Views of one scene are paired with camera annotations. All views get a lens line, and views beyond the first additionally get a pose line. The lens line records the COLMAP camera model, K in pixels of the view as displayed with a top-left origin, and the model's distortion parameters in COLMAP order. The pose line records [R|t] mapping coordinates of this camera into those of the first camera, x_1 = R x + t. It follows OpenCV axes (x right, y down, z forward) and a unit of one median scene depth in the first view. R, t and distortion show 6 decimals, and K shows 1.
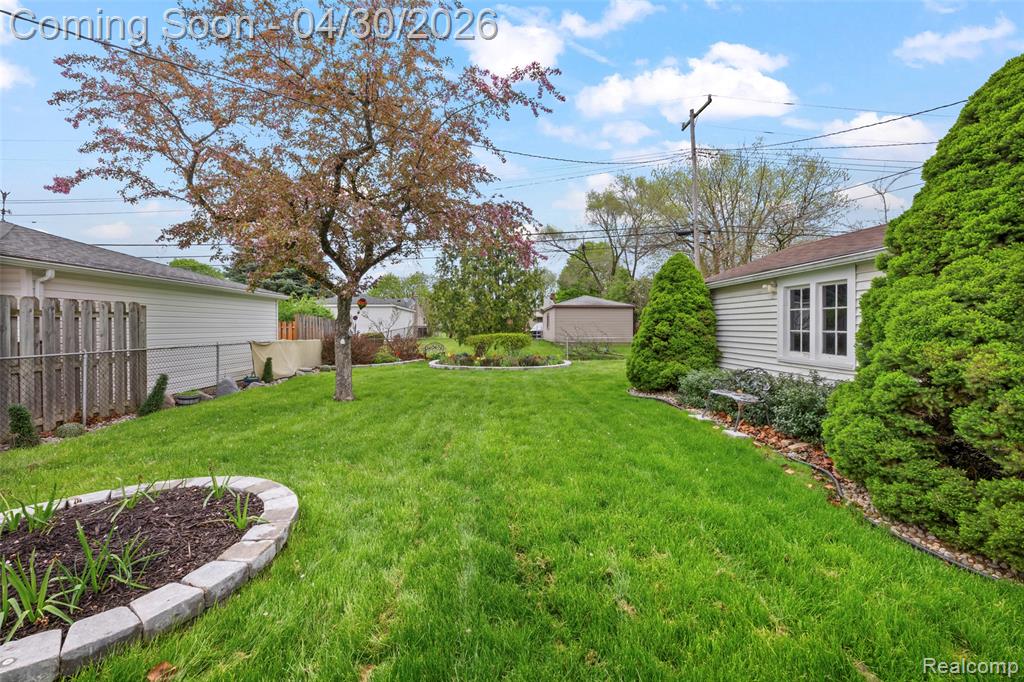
lens RADIAL K [[412.6, 0, 510.2], [0, 412.6, 334.9], [0, 0, 1]] dist [-0.002702, 0.000976]
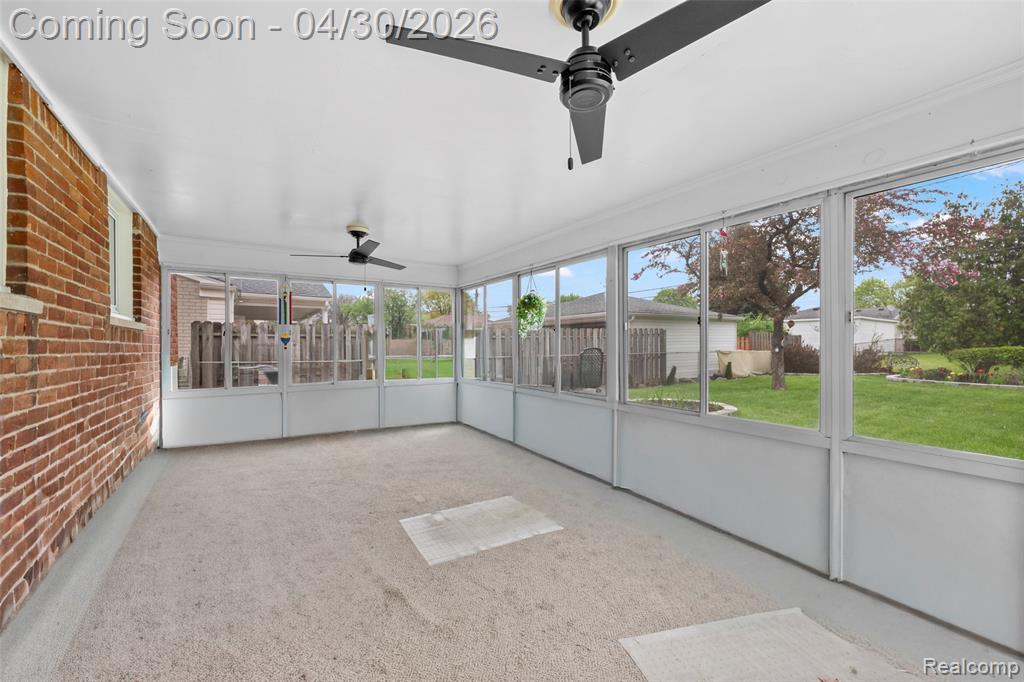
lens RADIAL K [[412.6, 0, 509.0], [0, 412.6, 346.6], [0, 0, 1]] dist [-0.002702, 0.000976]
pose [[0.517431, 0.002716, -0.855721, 0.398138], [-0.008428, 0.999963, -0.001922, 0.015915], [0.855684, 0.008206, 0.517434, -0.649590]]
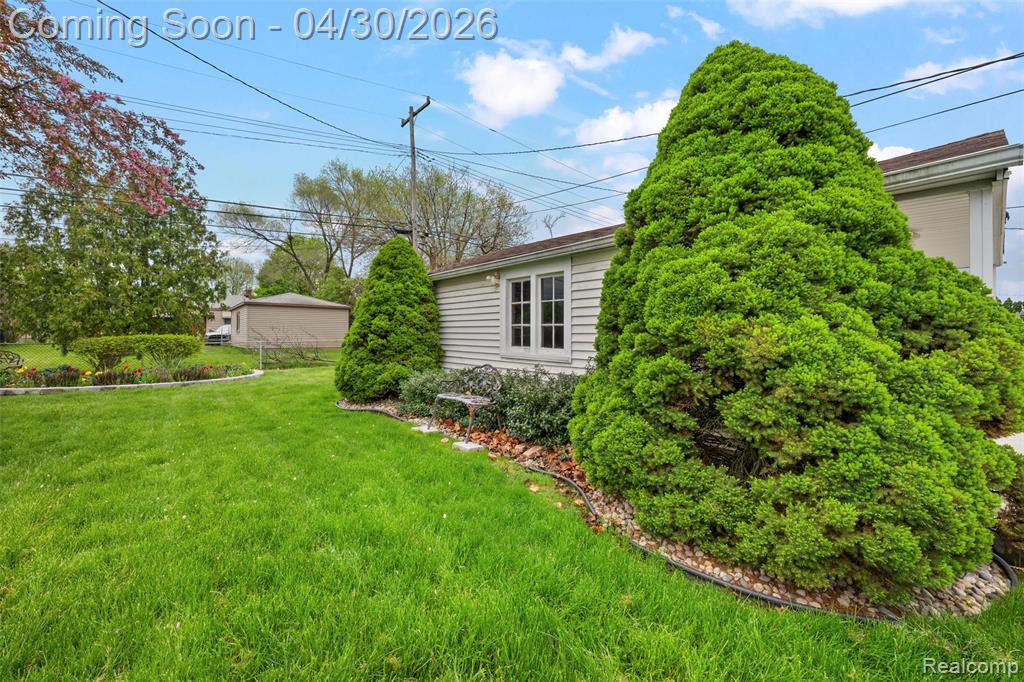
lens RADIAL K [[412.6, 0, 515.6], [0, 412.6, 327.5], [0, 0, 1]] dist [-0.002702, 0.000976]
pose [[0.783693, 0.015044, 0.620966, 0.083148], [0.006085, 0.999473, -0.031893, 0.023904], [-0.621119, 0.028773, 0.783188, 0.223804]]
